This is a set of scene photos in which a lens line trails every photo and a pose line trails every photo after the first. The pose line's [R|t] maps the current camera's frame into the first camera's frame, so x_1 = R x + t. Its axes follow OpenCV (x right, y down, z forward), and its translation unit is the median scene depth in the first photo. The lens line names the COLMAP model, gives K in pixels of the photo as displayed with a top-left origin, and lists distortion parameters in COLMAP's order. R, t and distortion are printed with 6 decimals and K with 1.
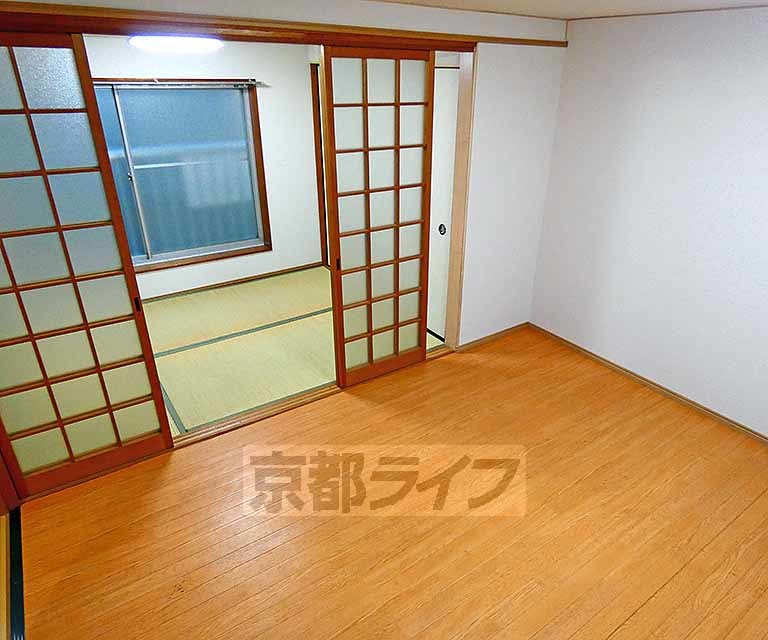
lens RADIAL K [[519.5, 0, 407.9], [0, 519.5, 328.9], [0, 0, 1]] dist [0.005605, 0.001385]
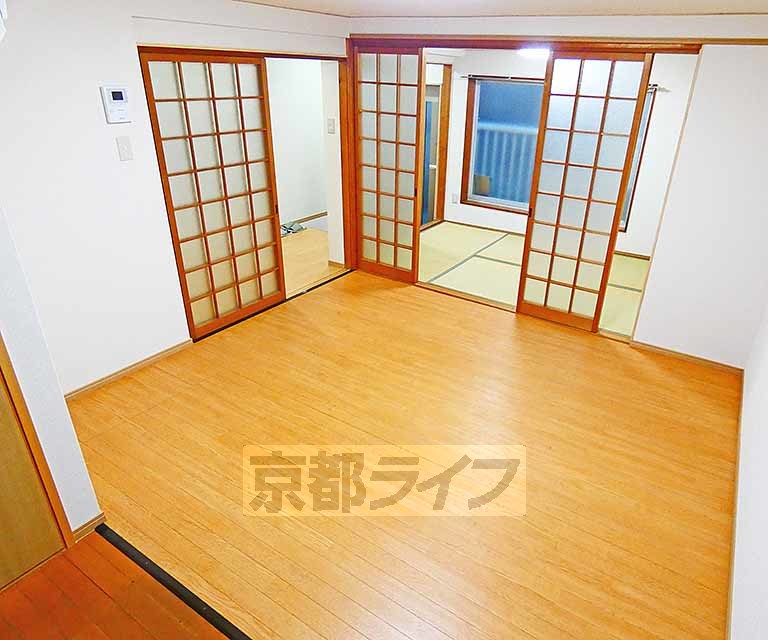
lens RADIAL K [[517.7, 0, 384.0], [0, 517.7, 320.0], [0, 0, 1]] dist [0.003403, 0.004442]
pose [[0.358272, 0.419189, -0.834219, 0.870335], [-0.437893, 0.864604, 0.246395, -0.043826], [0.824555, 0.277022, 0.493323, 0.098178]]
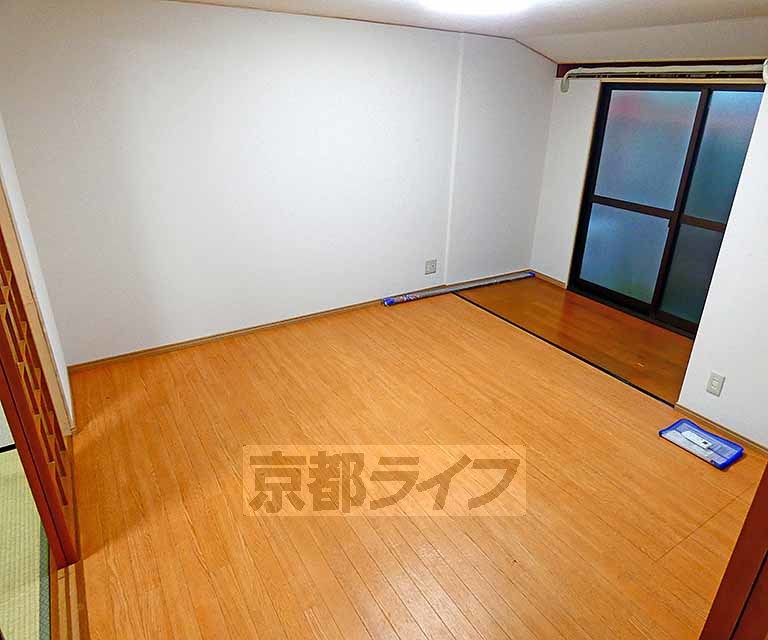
lens RADIAL K [[517.7, 0, 384.0], [0, 517.7, 320.0], [0, 0, 1]] dist [0.003403, 0.004442]
pose [[0.077812, -0.433115, 0.897973, -0.568157], [0.422916, 0.829988, 0.363678, -0.211570], [-0.902822, 0.351468, 0.247755, 0.412121]]
